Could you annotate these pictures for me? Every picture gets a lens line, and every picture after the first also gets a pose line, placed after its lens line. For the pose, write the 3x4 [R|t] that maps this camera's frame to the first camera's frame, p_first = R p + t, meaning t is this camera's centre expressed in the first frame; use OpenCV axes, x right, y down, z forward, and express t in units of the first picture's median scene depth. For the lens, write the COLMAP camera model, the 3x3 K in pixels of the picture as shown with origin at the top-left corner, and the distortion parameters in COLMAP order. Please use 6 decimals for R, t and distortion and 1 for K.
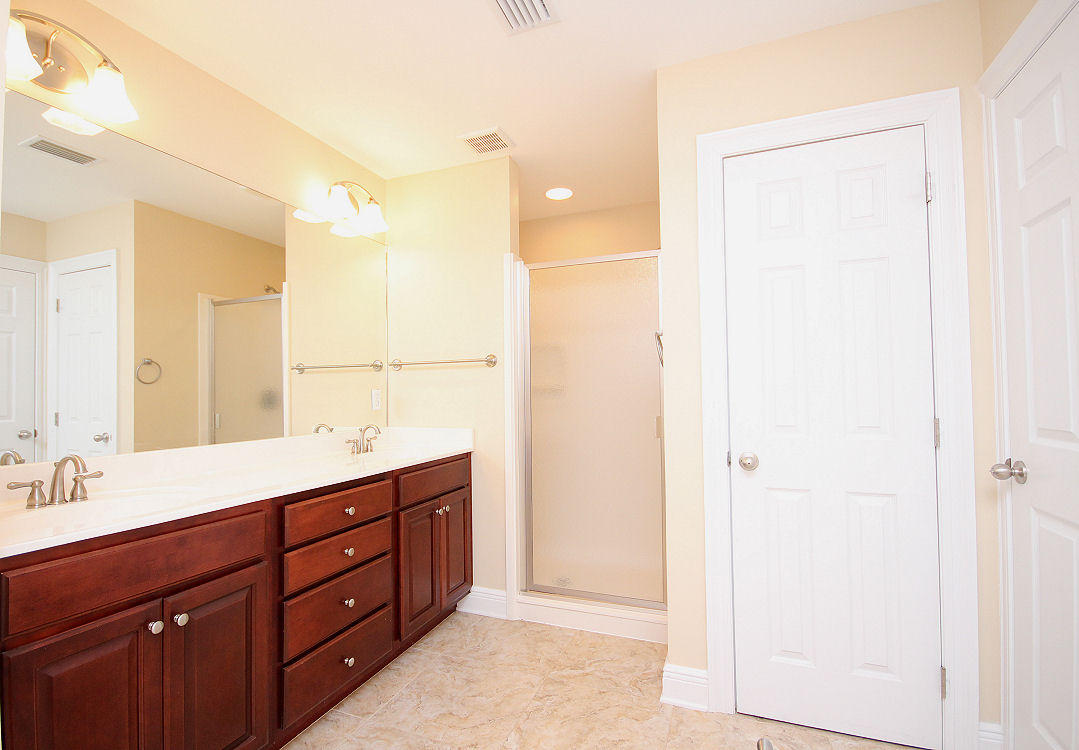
lens RADIAL K [[516.4, 0, 520.0], [0, 516.4, 373.2], [0, 0, 1]] dist [-0.009702, 0.000334]
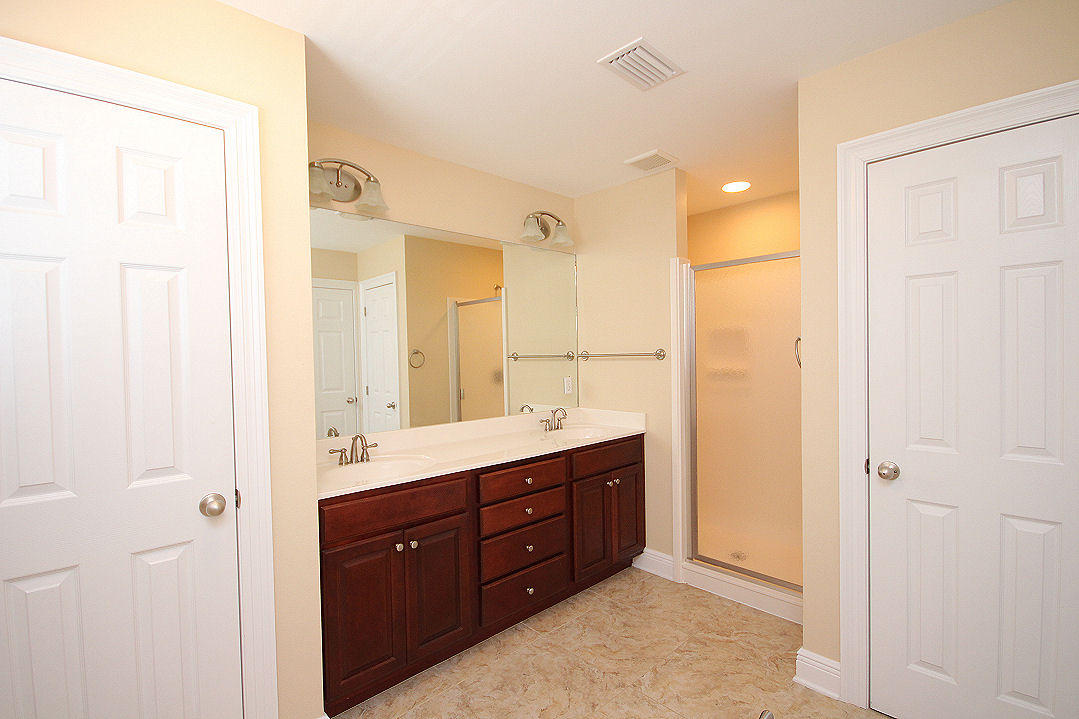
lens RADIAL K [[492.2, 0, 539.5], [0, 492.2, 359.5], [0, 0, 1]] dist [-0.001306, -0.010916]
pose [[0.913247, 0.001336, -0.407404, 0.199220], [0.020304, 0.998603, 0.048789, -0.100146], [0.406899, -0.052829, 0.911944, -0.126274]]
